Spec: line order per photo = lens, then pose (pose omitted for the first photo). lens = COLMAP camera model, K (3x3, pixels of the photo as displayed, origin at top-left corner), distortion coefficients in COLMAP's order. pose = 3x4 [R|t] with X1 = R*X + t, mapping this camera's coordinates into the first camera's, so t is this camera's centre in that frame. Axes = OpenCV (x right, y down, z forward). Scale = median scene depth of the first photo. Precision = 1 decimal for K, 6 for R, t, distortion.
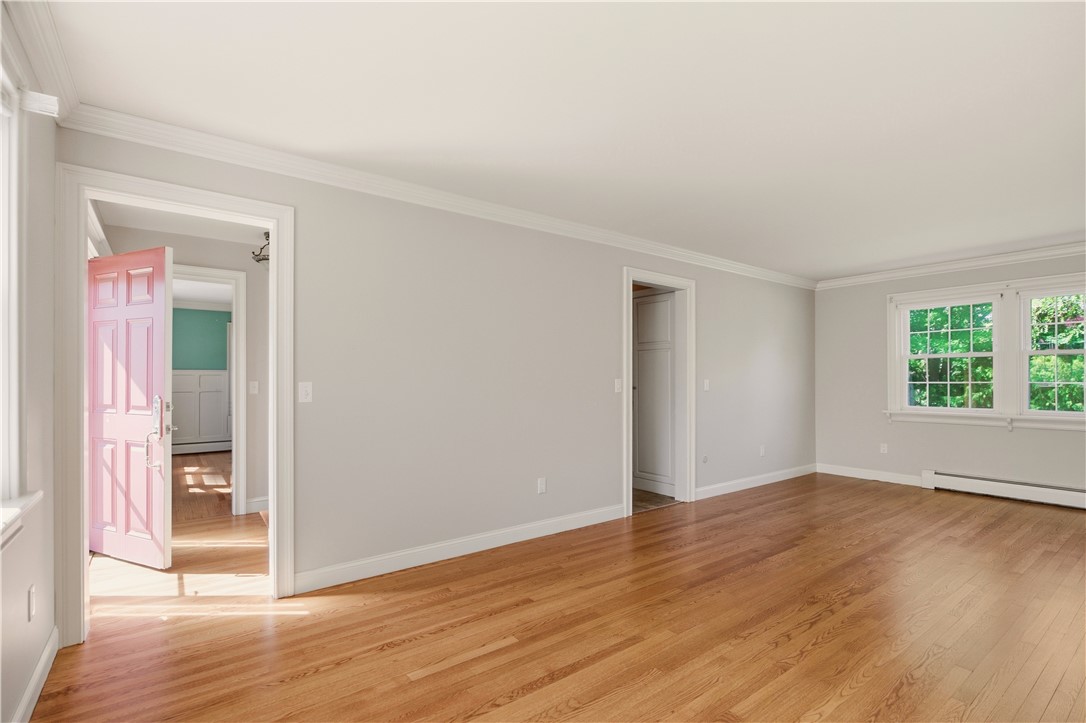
lens RADIAL K [[499.0, 0, 546.1], [0, 499.0, 366.9], [0, 0, 1]] dist [-0.008969, -0.000373]
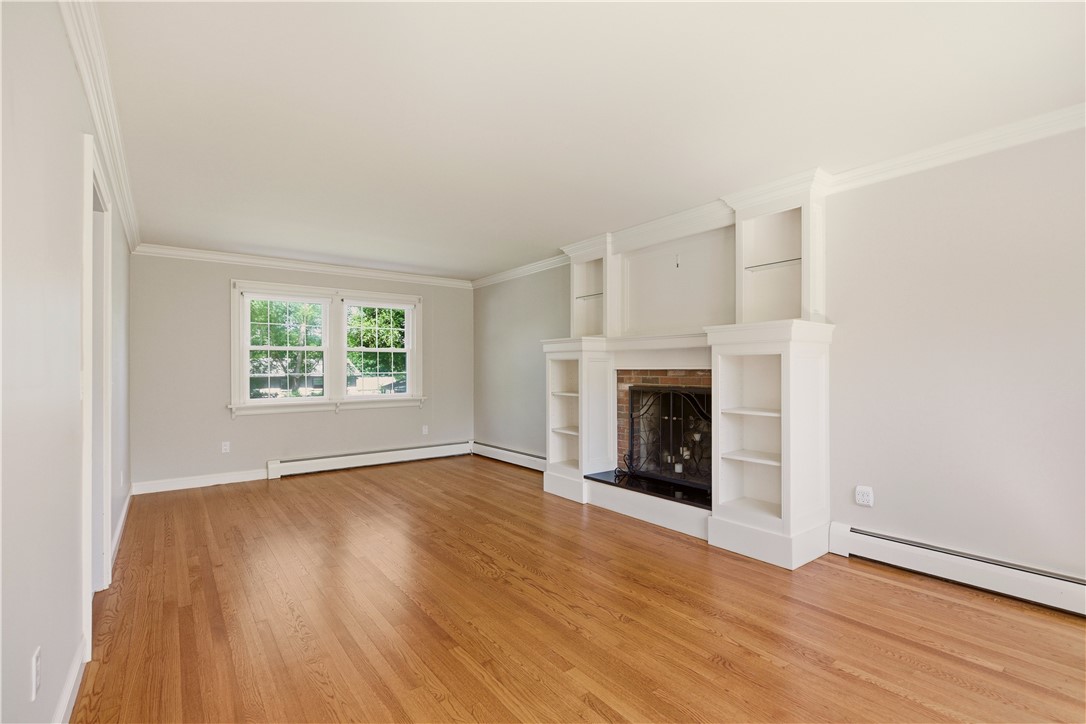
lens RADIAL K [[499.0, 0, 546.1], [0, 499.0, 367.4], [0, 0, 1]] dist [-0.008969, -0.000373]
pose [[-0.007477, 0.006962, 0.999948, -0.283053], [-0.018962, 0.999795, -0.007103, 0.016452], [-0.999792, -0.019014, -0.007343, 0.514198]]
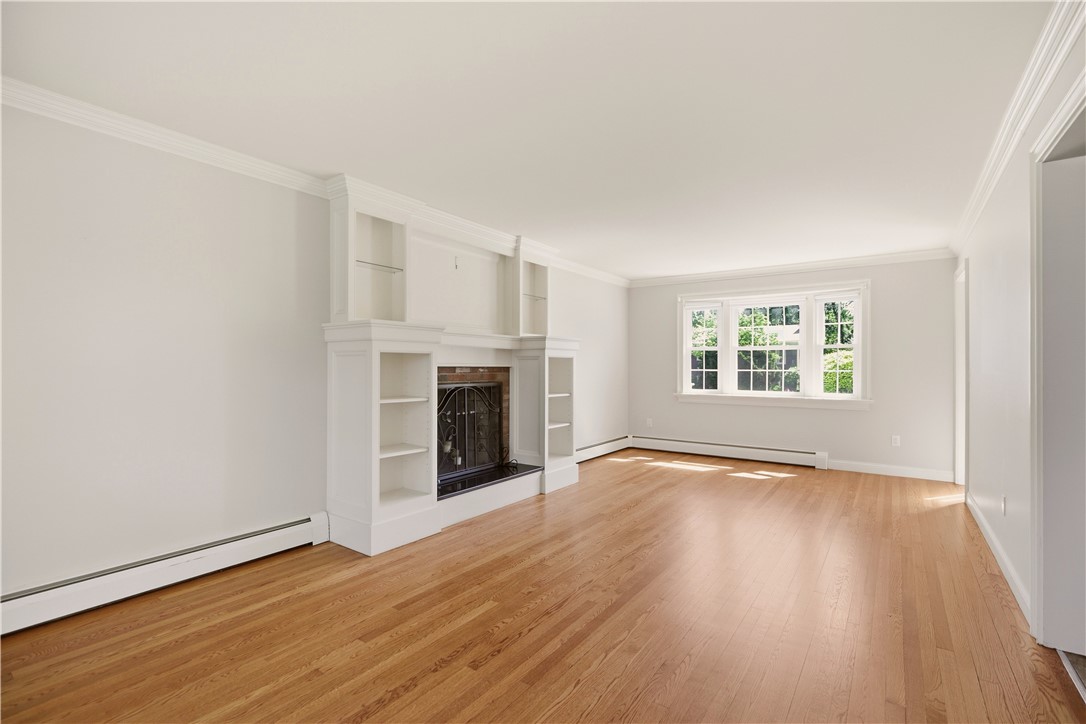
lens RADIAL K [[491.6, 0, 555.8], [0, 491.6, 364.9], [0, 0, 1]] dist [-0.005733, -0.000413]
pose [[-0.948361, -0.001497, -0.317189, 0.707137], [0.005835, 0.999737, -0.022167, 0.027391], [0.317139, -0.022873, -0.948103, 1.192141]]
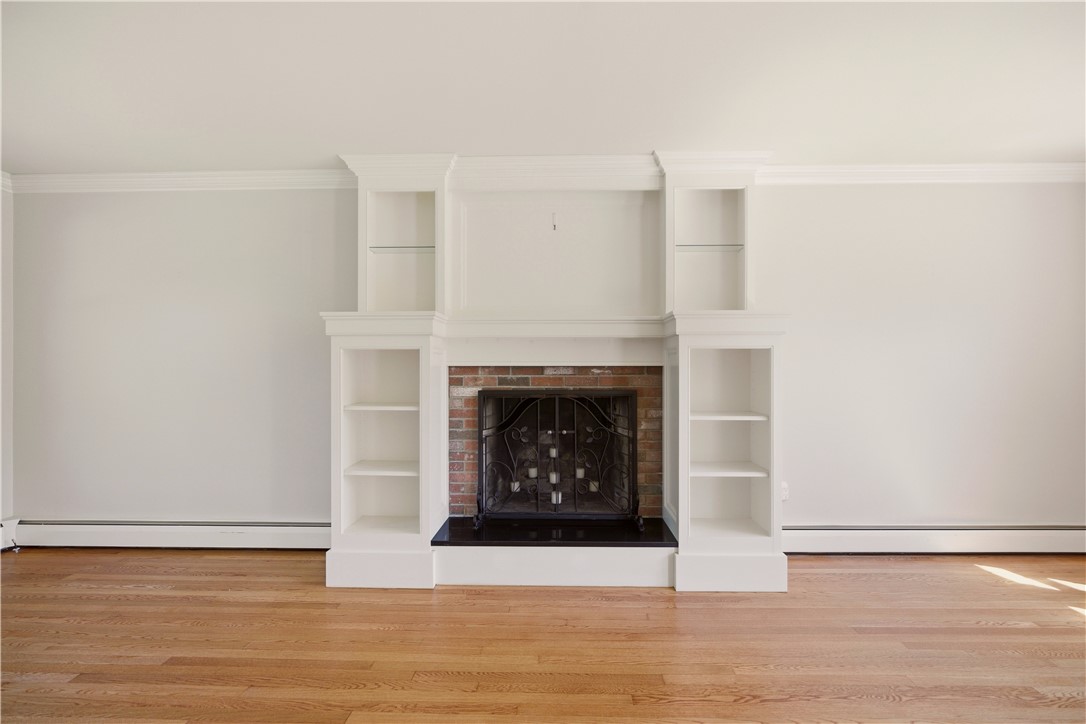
lens RADIAL K [[491.6, 0, 555.8], [0, 491.6, 364.9], [0, 0, 1]] dist [-0.005733, -0.000413]
pose [[-0.787658, 0.002830, 0.616107, 0.192369], [-0.011238, 0.999757, -0.018959, 0.020138], [-0.616011, -0.021857, -0.787435, 0.786019]]
